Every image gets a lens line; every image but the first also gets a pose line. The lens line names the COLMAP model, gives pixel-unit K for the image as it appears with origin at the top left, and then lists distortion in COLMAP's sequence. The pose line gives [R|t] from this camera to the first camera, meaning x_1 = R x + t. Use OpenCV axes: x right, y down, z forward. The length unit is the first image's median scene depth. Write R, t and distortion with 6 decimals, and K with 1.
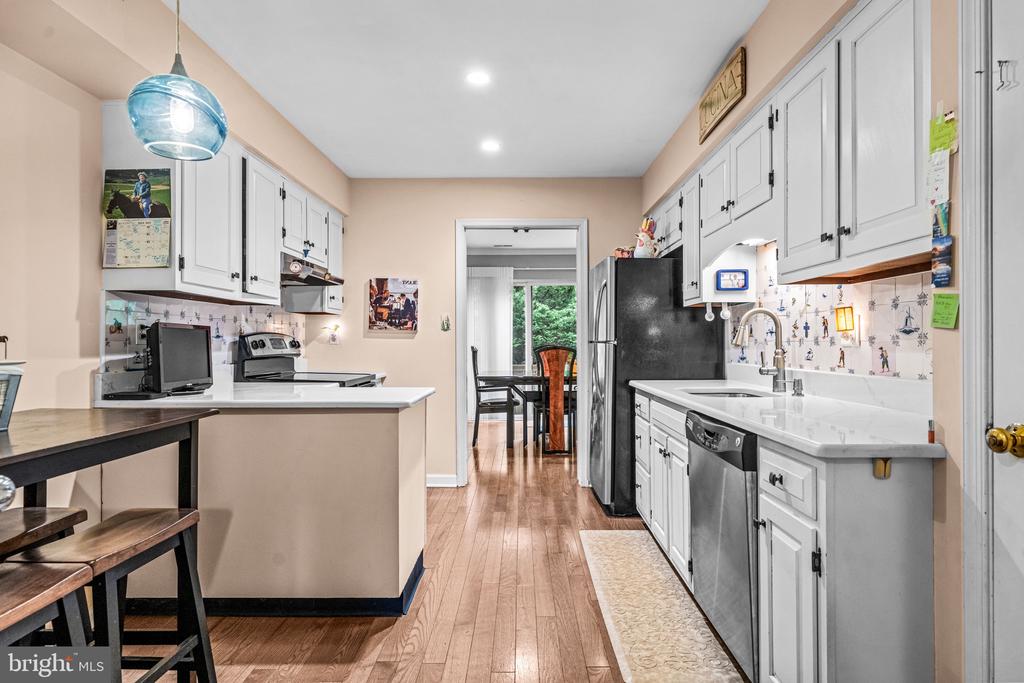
lens RADIAL K [[561.6, 0, 517.2], [0, 561.6, 339.7], [0, 0, 1]] dist [-0.000798, -0.000219]
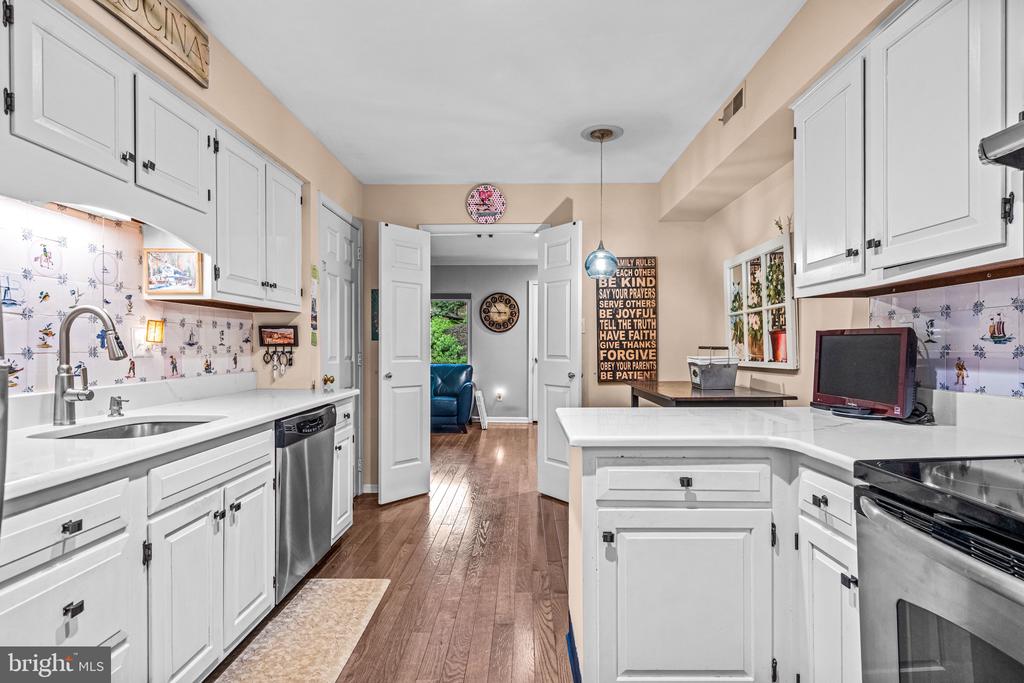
lens RADIAL K [[532.4, 0, 512.1], [0, 532.4, 347.1], [0, 0, 1]] dist [0.001649, 0.000505]
pose [[-0.999828, 0.003113, 0.018282, -0.081977], [0.003090, 0.999994, -0.001247, -0.001636], [-0.018285, -0.001191, -0.999832, 1.266043]]
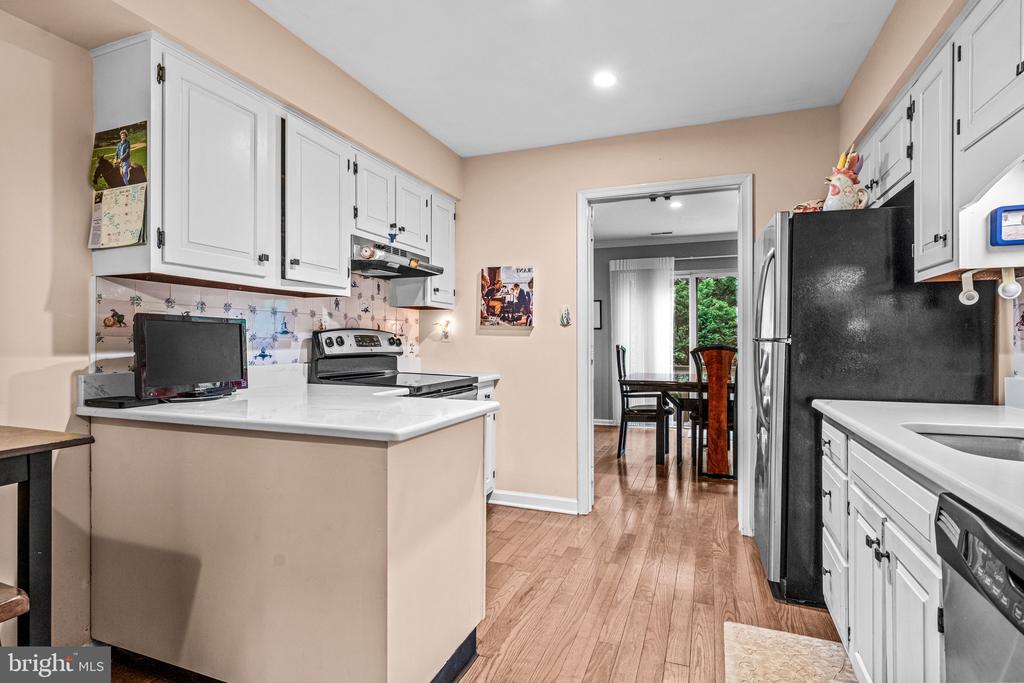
lens RADIAL K [[510.6, 0, 512.0], [0, 510.6, 341.5], [0, 0, 1]] dist [0.001333, -0.000527]
pose [[0.935938, 0.003858, -0.352142, 0.082405], [-0.002169, 0.999984, 0.005189, 0.003376], [0.352157, -0.004093, 0.935932, 0.325848]]
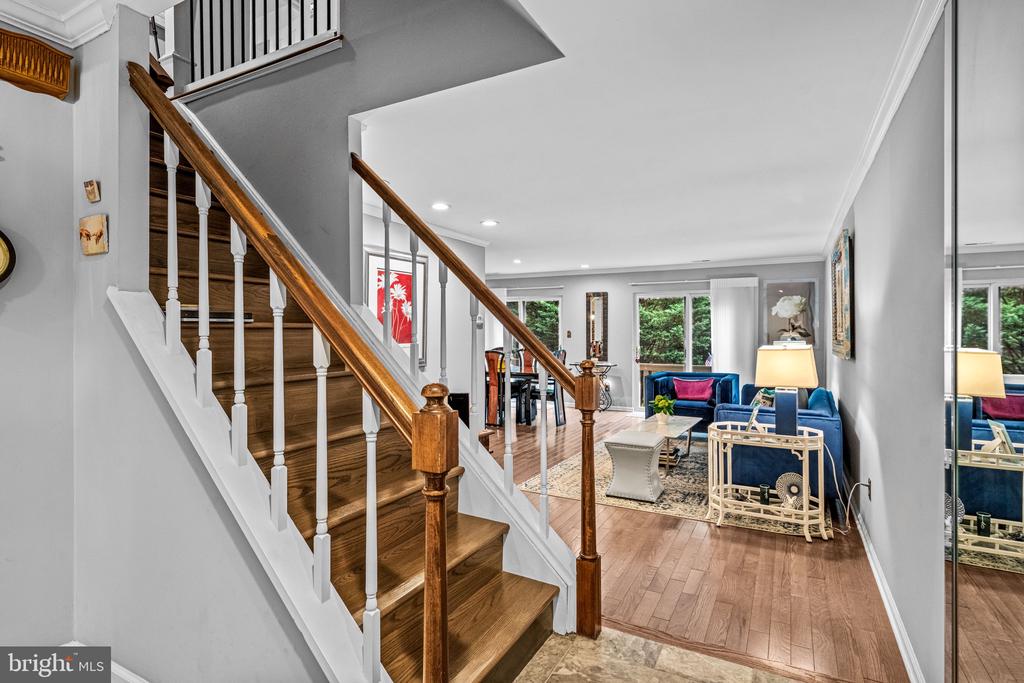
lens RADIAL K [[519.6, 0, 511.3], [0, 519.6, 330.2], [0, 0, 1]] dist [0.000185, -0.000449]
pose [[0.880636, 0.003595, -0.473780, 1.298984], [-0.002921, 0.999993, 0.002158, -0.068144], [0.473784, -0.000516, 0.880641, -0.186649]]
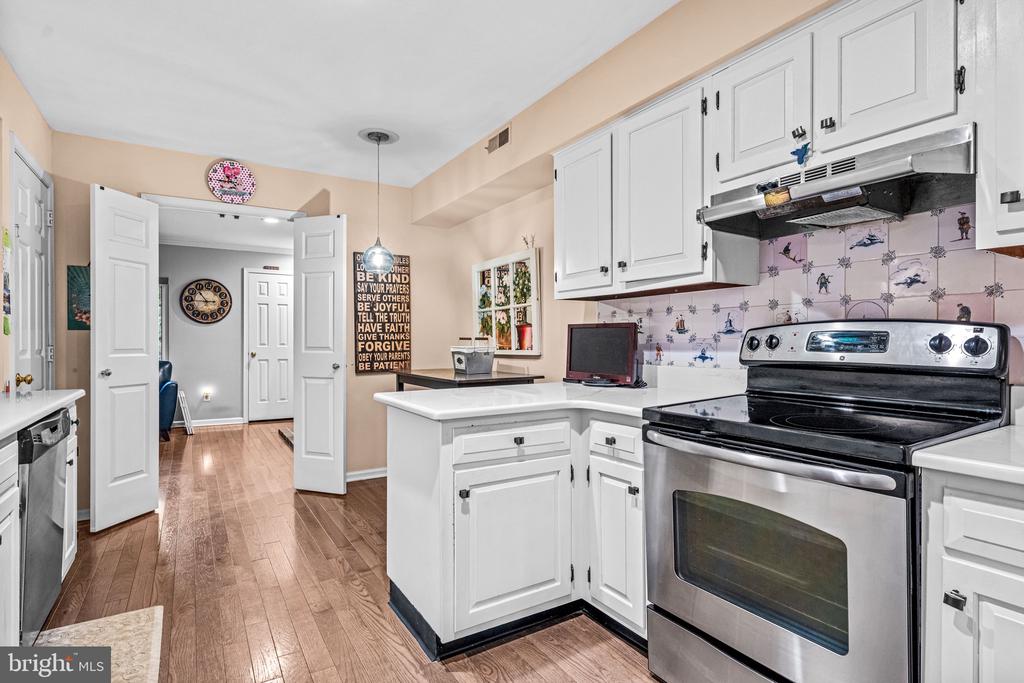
lens RADIAL K [[524.7, 0, 512.0], [0, 524.7, 341.5], [0, 0, 1]] dist [0.002923, 0.000374]
pose [[-0.849411, 0.003920, -0.527717, 0.077367], [0.004888, 0.999988, -0.000441, 0.005695], [0.527709, -0.002954, -0.849420, 1.287195]]
